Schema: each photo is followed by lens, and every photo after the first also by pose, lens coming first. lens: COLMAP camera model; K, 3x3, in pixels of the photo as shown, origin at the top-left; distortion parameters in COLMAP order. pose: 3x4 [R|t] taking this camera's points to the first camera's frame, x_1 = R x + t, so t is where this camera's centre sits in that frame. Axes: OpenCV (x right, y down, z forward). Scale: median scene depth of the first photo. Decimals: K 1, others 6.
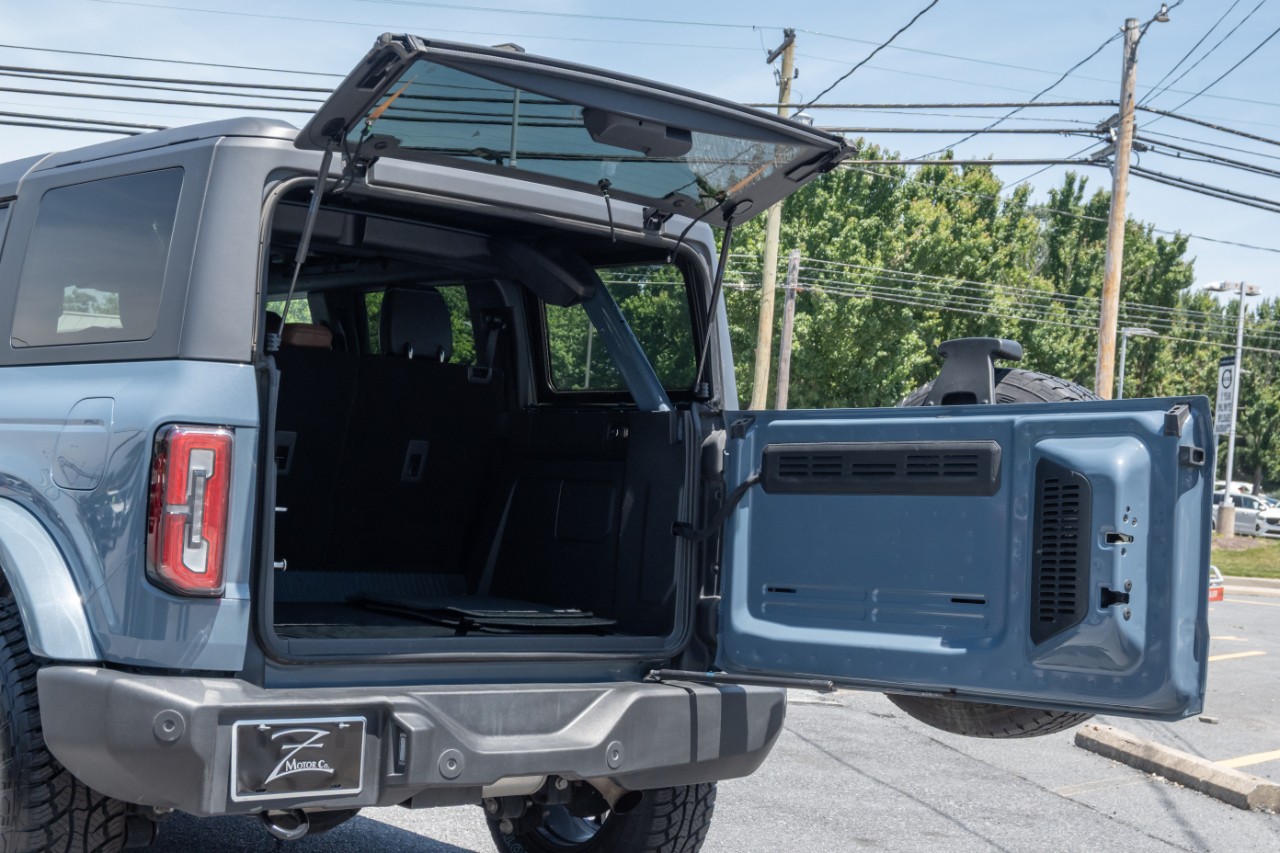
lens RADIAL K [[1676.6, 0, 640.0], [0, 1676.6, 426.5], [0, 0, 1]] dist [0.019321, 0.116244]
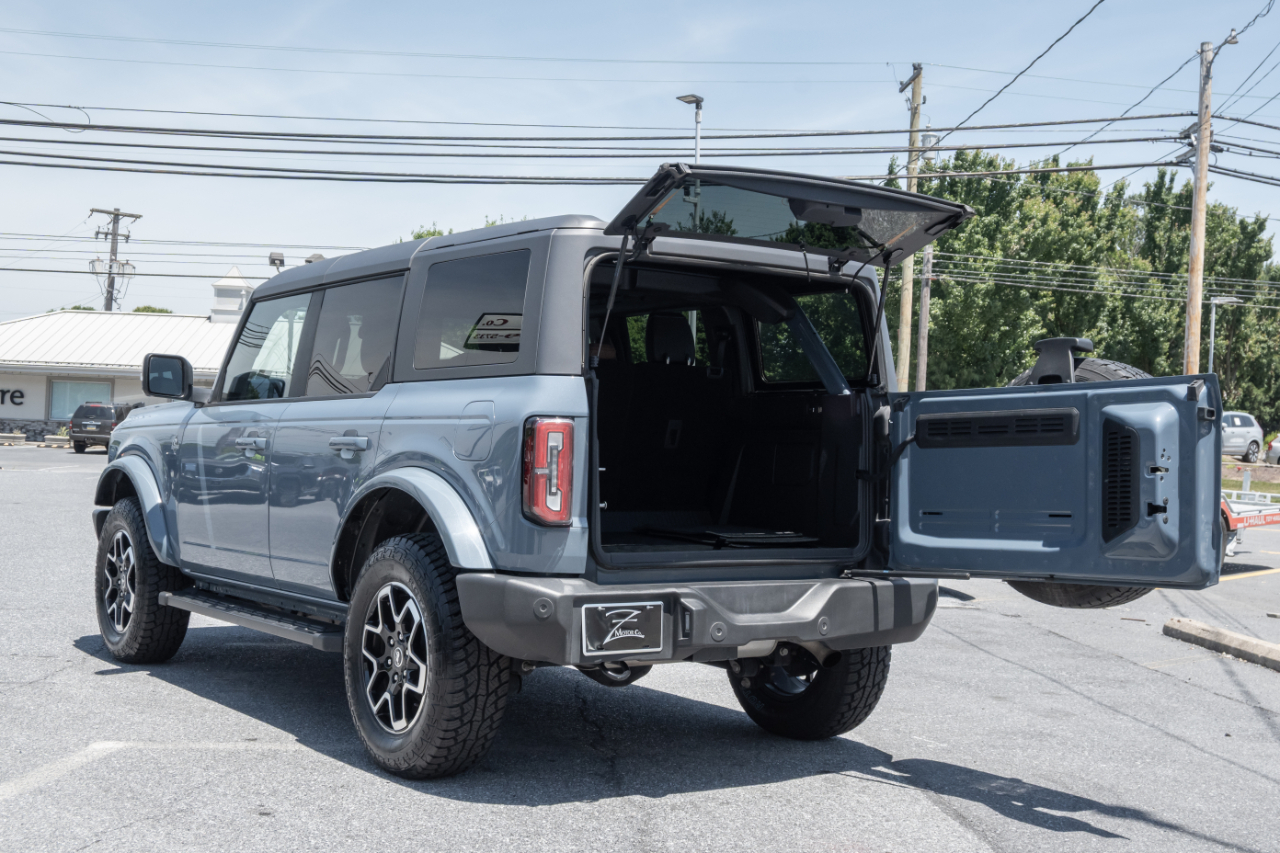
lens RADIAL K [[1676.6, 0, 640.0], [0, 1676.6, 426.5], [0, 0, 1]] dist [0.019321, 0.116244]
pose [[0.996292, -0.036004, -0.078138, -0.051533], [0.037737, 0.999071, 0.020814, -0.018232], [0.077316, -0.023686, 0.996725, -0.469338]]
